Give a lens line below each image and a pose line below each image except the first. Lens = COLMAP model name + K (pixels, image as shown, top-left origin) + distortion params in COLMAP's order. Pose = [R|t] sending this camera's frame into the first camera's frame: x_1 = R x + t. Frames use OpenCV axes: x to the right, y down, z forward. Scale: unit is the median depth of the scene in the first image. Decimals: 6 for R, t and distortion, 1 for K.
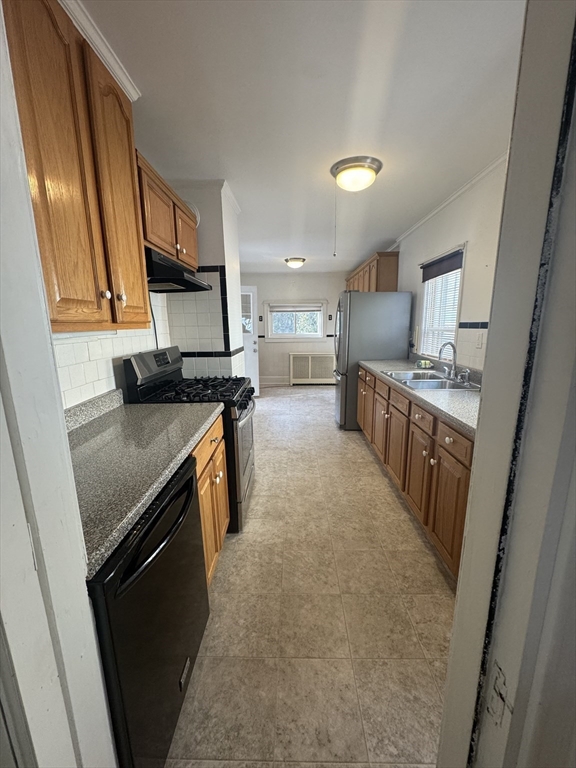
lens RADIAL K [[305.8, 0, 288.0], [0, 305.8, 384.0], [0, 0, 1]] dist [0.000105, -0.000040]
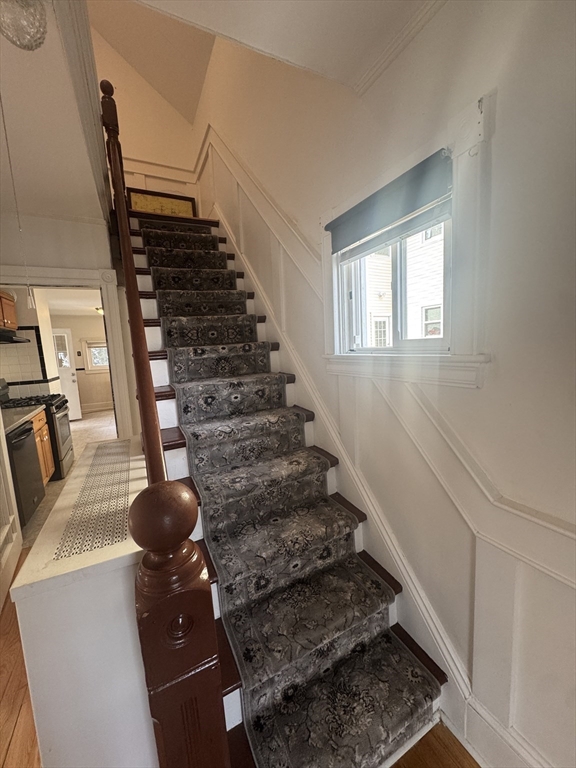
lens RADIAL K [[305.8, 0, 288.0], [0, 305.8, 384.0], [0, 0, 1]] dist [0.000105, -0.000040]
pose [[0.884860, -0.090371, 0.457008, 0.199750], [0.129103, 0.990150, -0.054174, 0.176367], [-0.447610, 0.106938, 0.887812, -1.026412]]
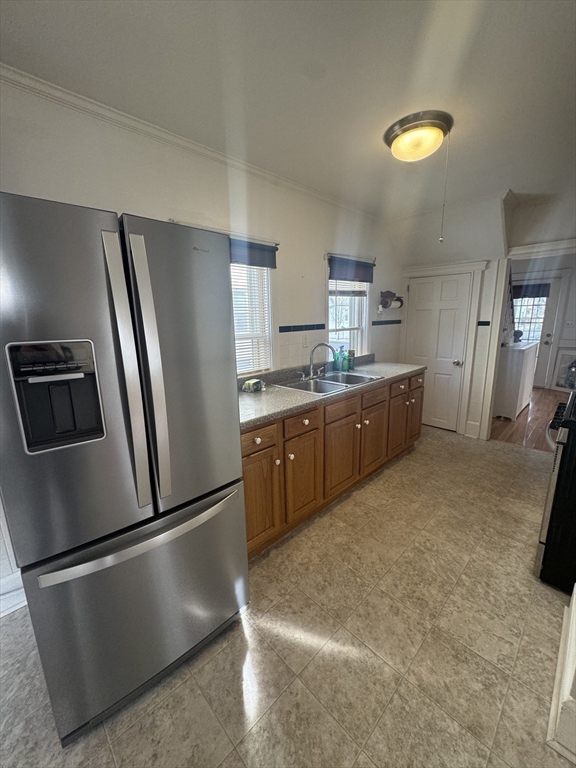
lens RADIAL K [[305.8, 0, 288.0], [0, 305.8, 384.0], [0, 0, 1]] dist [0.000105, -0.000040]
pose [[-0.712676, -0.121851, 0.690829, -0.119872], [0.164749, 0.928181, 0.333674, -0.297834], [-0.681873, 0.351615, -0.641418, 1.413140]]
